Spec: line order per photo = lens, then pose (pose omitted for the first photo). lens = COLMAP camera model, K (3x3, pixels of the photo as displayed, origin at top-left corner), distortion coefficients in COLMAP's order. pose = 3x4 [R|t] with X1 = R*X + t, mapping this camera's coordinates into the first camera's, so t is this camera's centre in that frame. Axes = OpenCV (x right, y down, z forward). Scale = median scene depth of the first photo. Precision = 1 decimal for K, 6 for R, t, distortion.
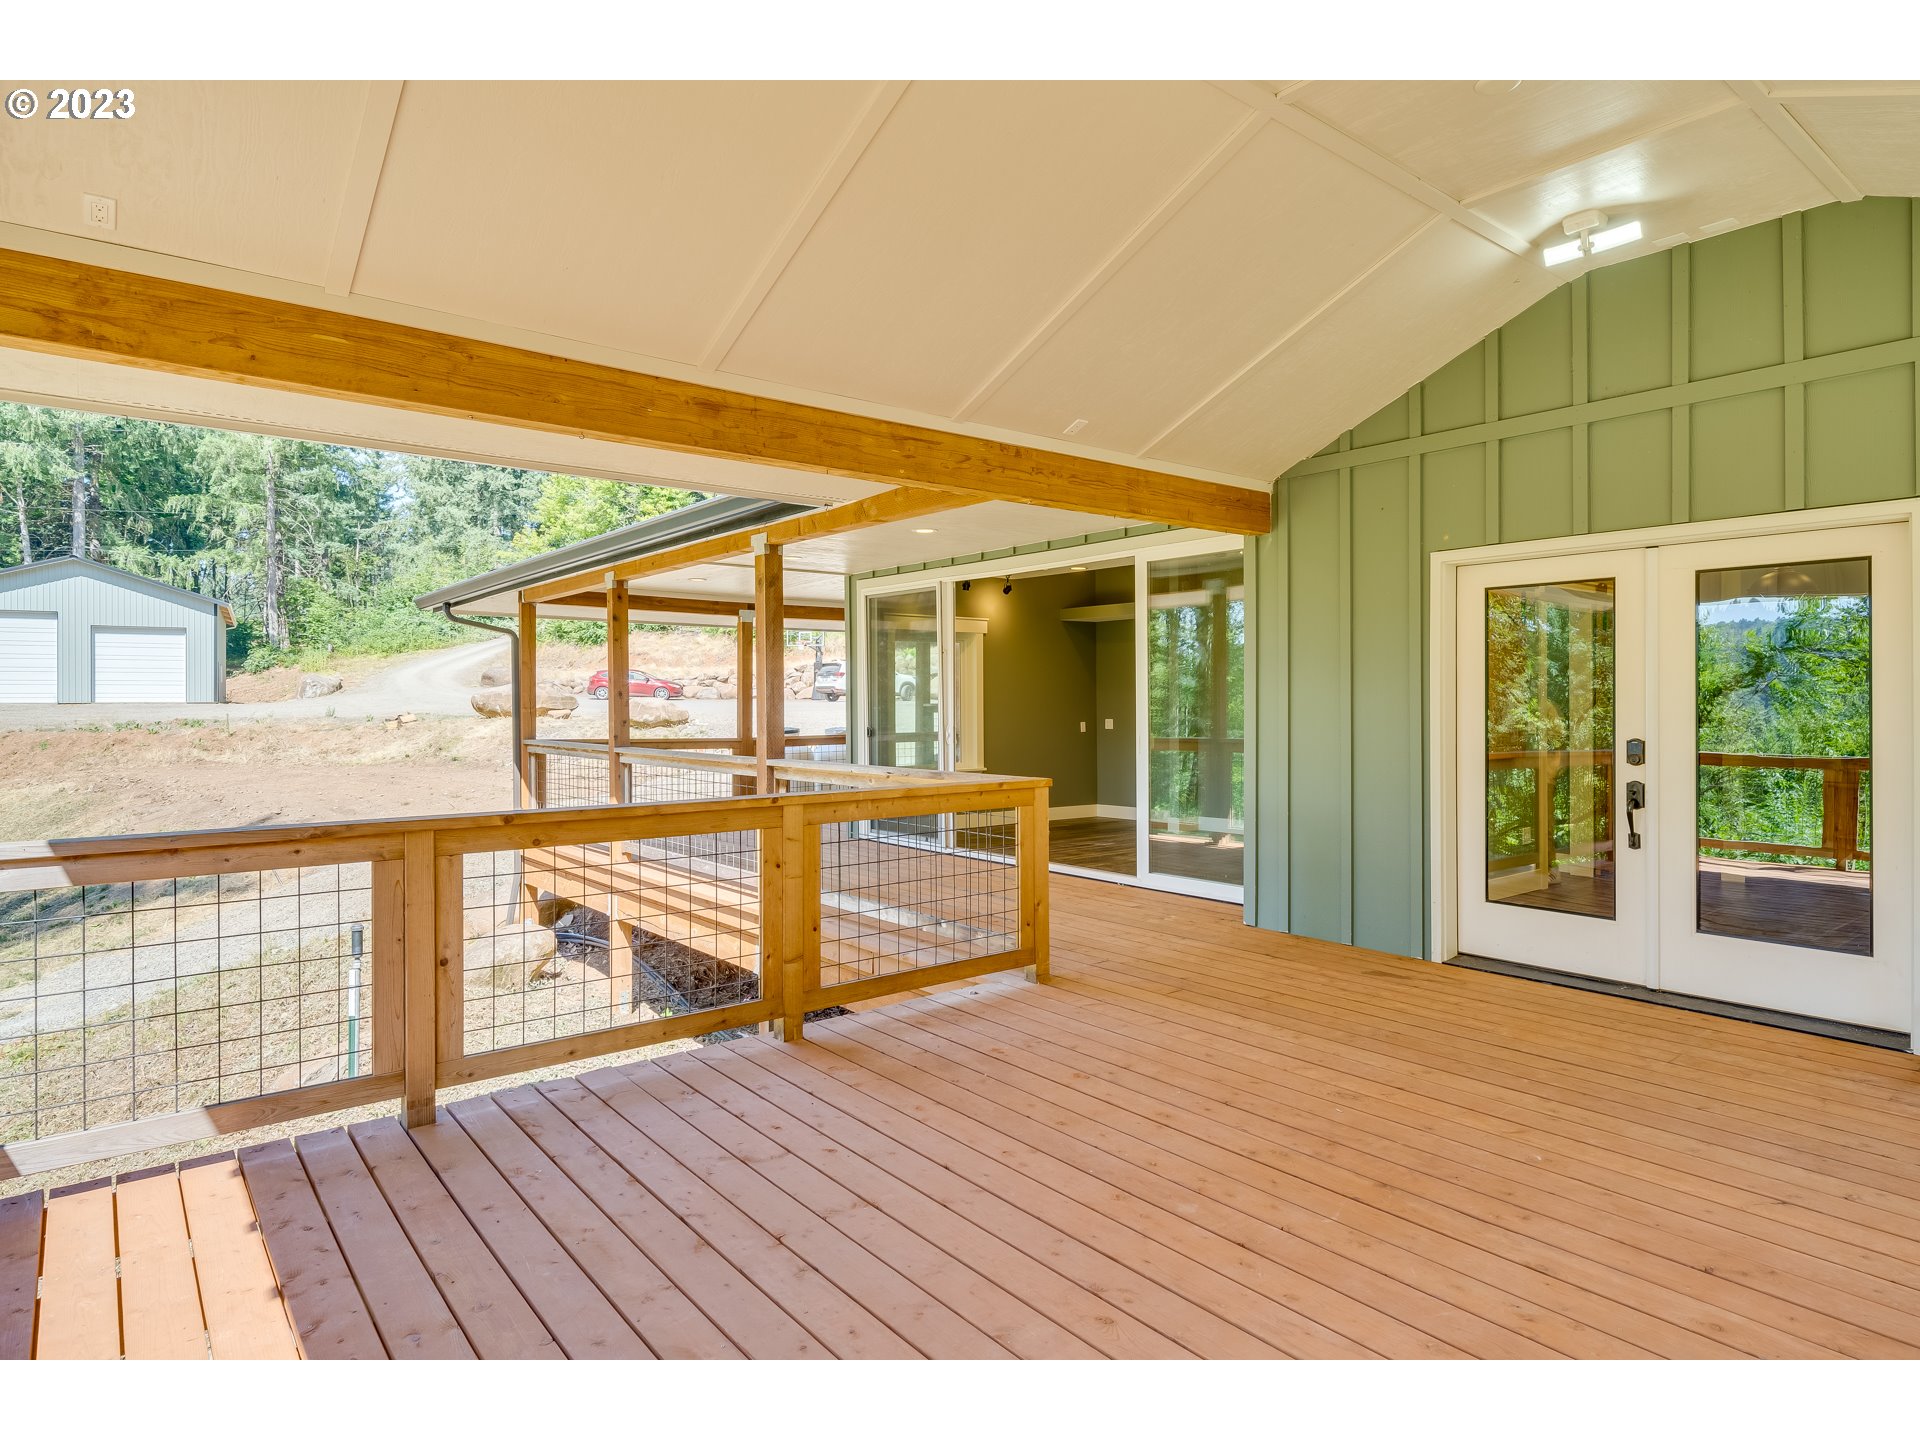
lens RADIAL K [[1080.9, 0, 959.2], [0, 1080.9, 706.0], [0, 0, 1]] dist [0.006398, 0.000622]
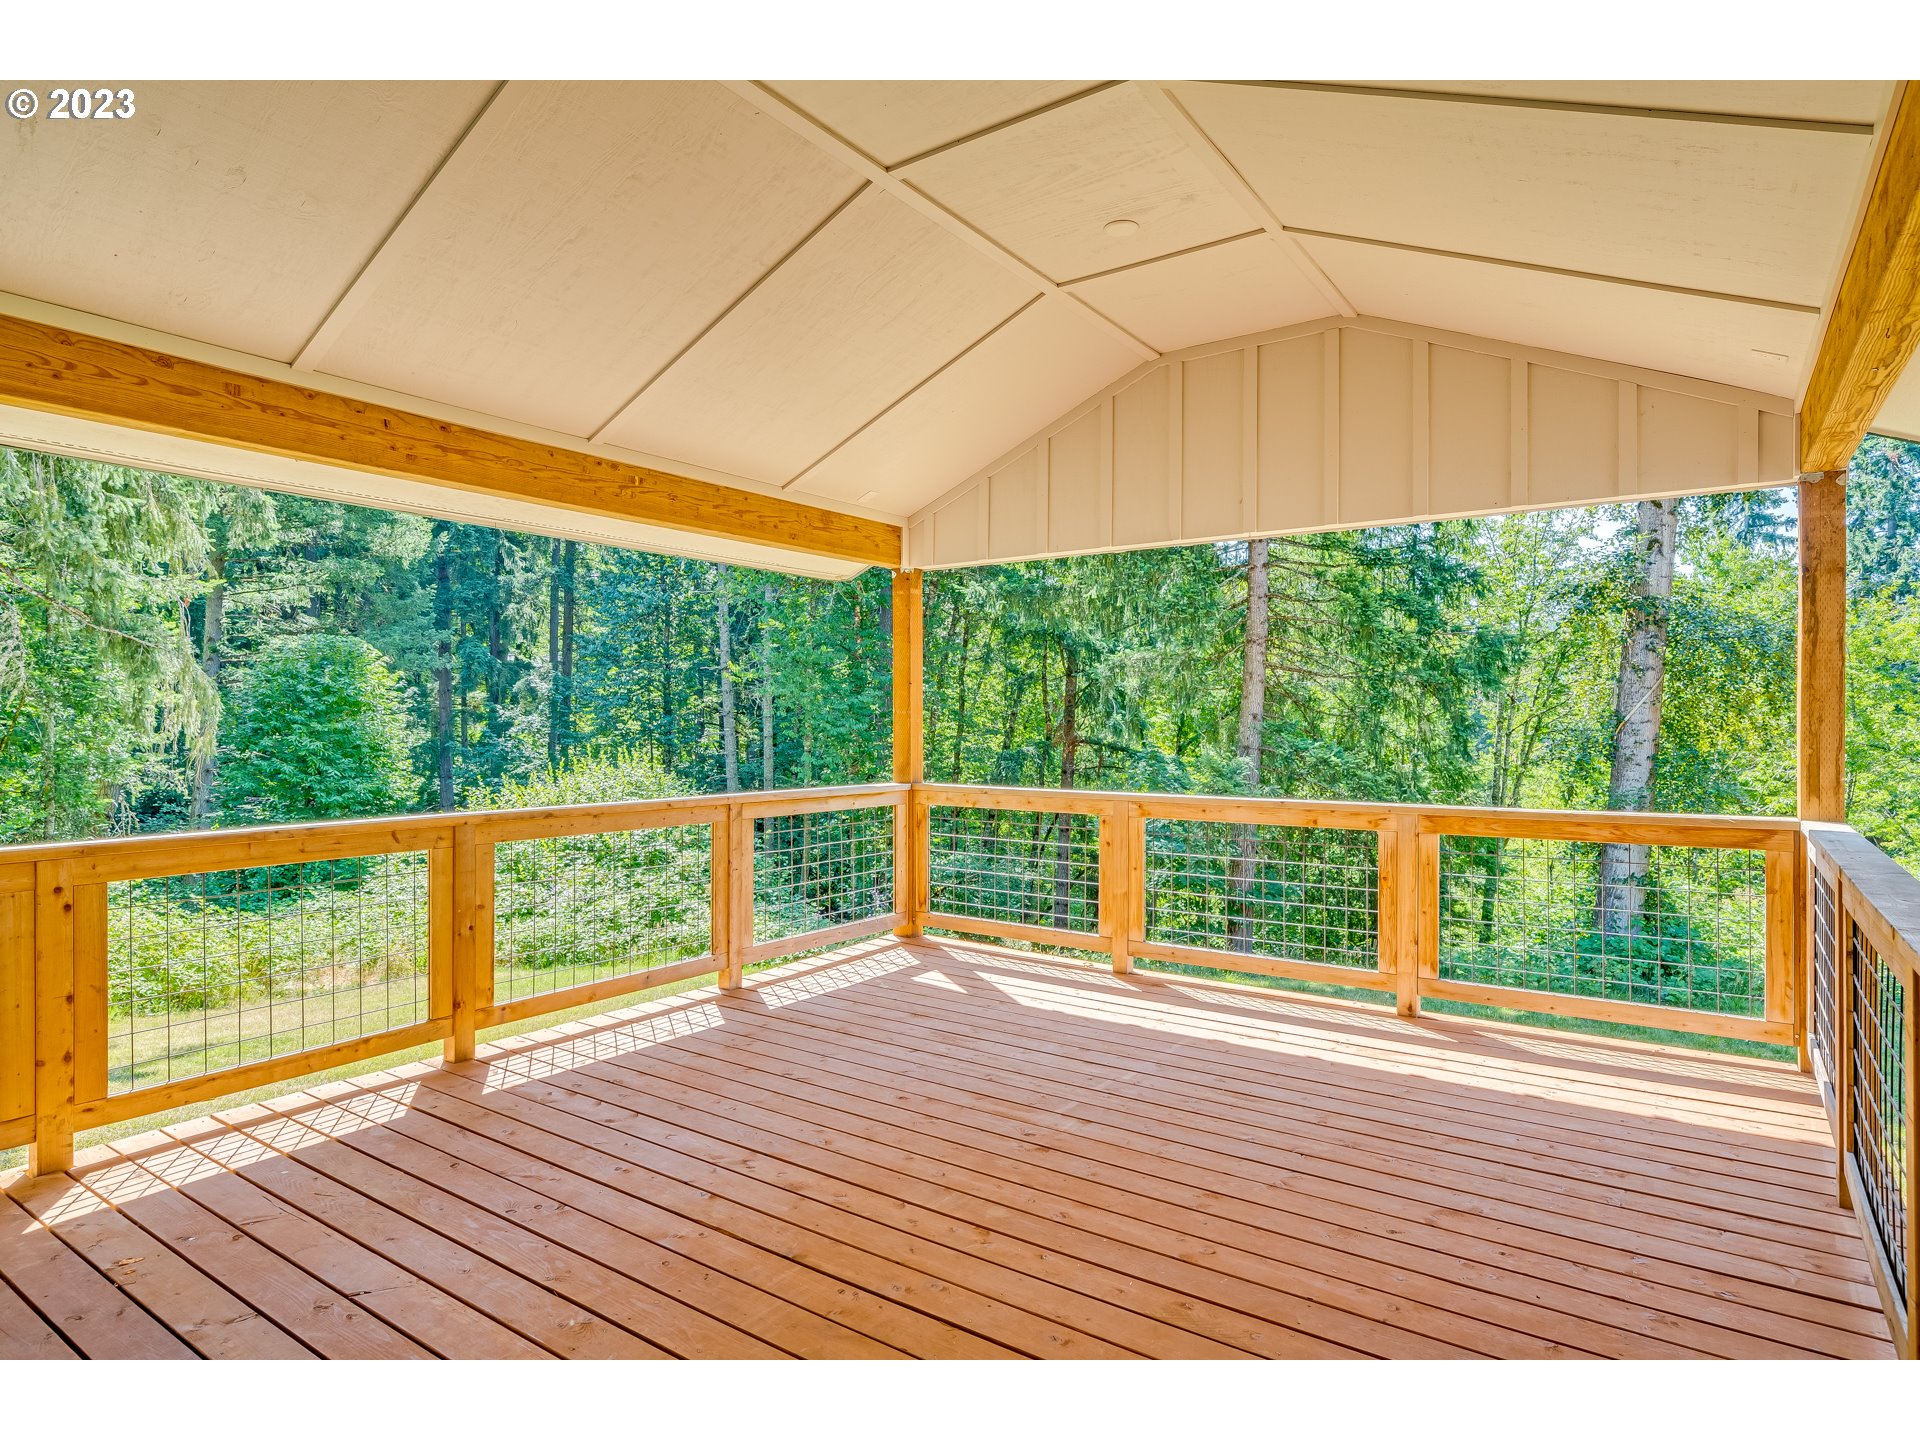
lens RADIAL K [[1059.0, 0, 955.0], [0, 1059.0, 722.0], [0, 0, 1]] dist [0.002141, 0.000111]
pose [[-0.962868, 0.006161, -0.269904, 0.029101], [0.004433, 0.999966, 0.007011, -0.001078], [0.269938, 0.005554, -0.962862, 0.109321]]
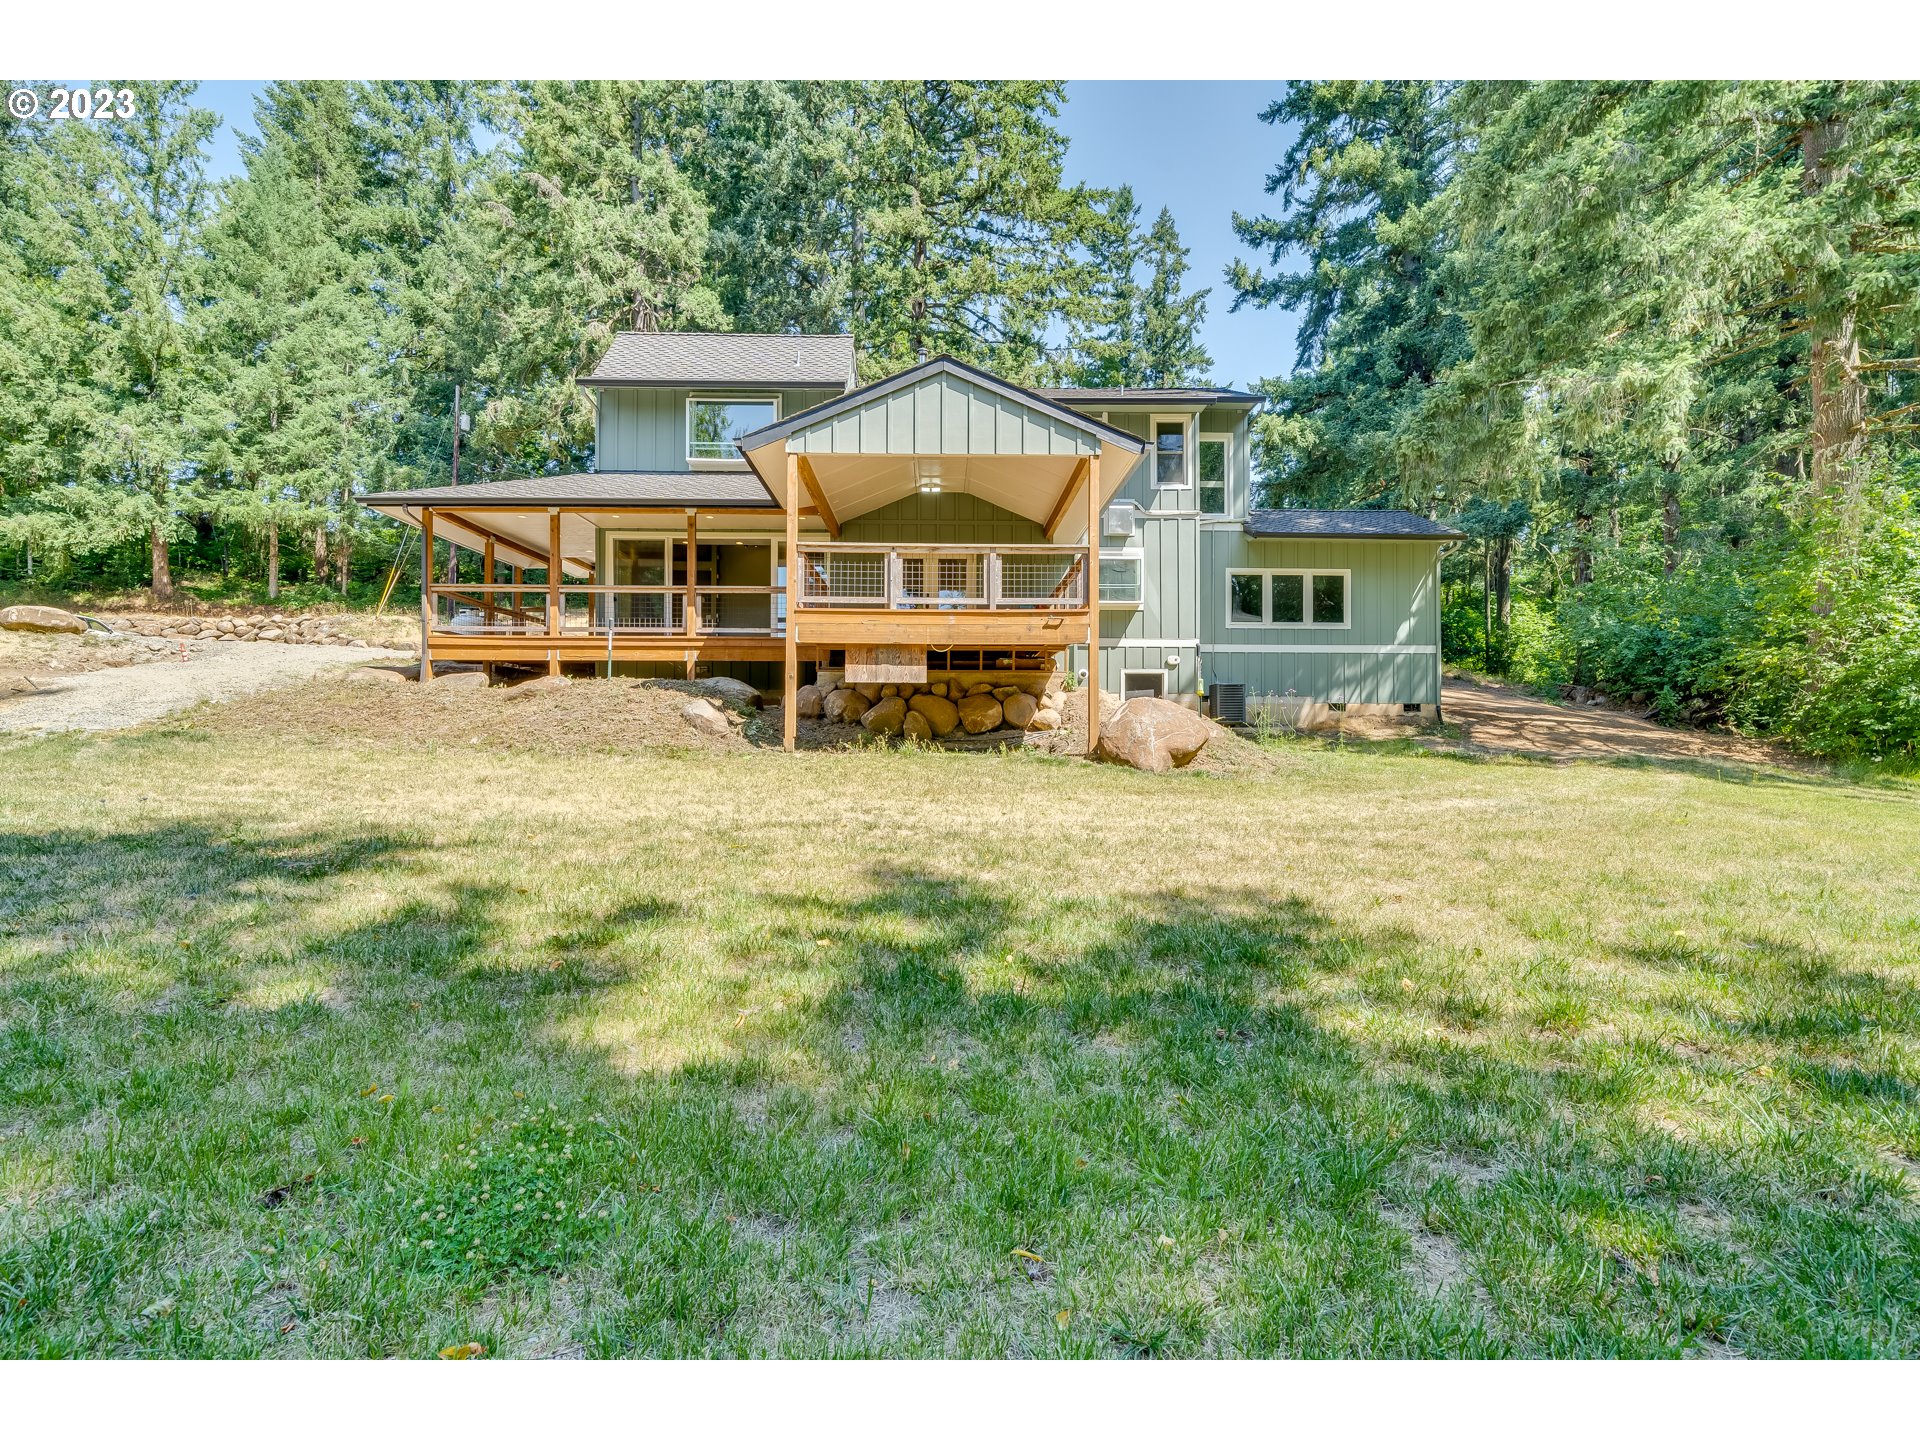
lens RADIAL K [[909.6, 0, 960.8], [0, 909.6, 721.2], [0, 0, 1]] dist [-0.004094, -0.001542]
pose [[0.613073, 0.017977, 0.789822, -0.210879], [-0.003397, 0.999792, -0.020119, 0.058587], [-0.790019, 0.009652, 0.613006, -0.134468]]
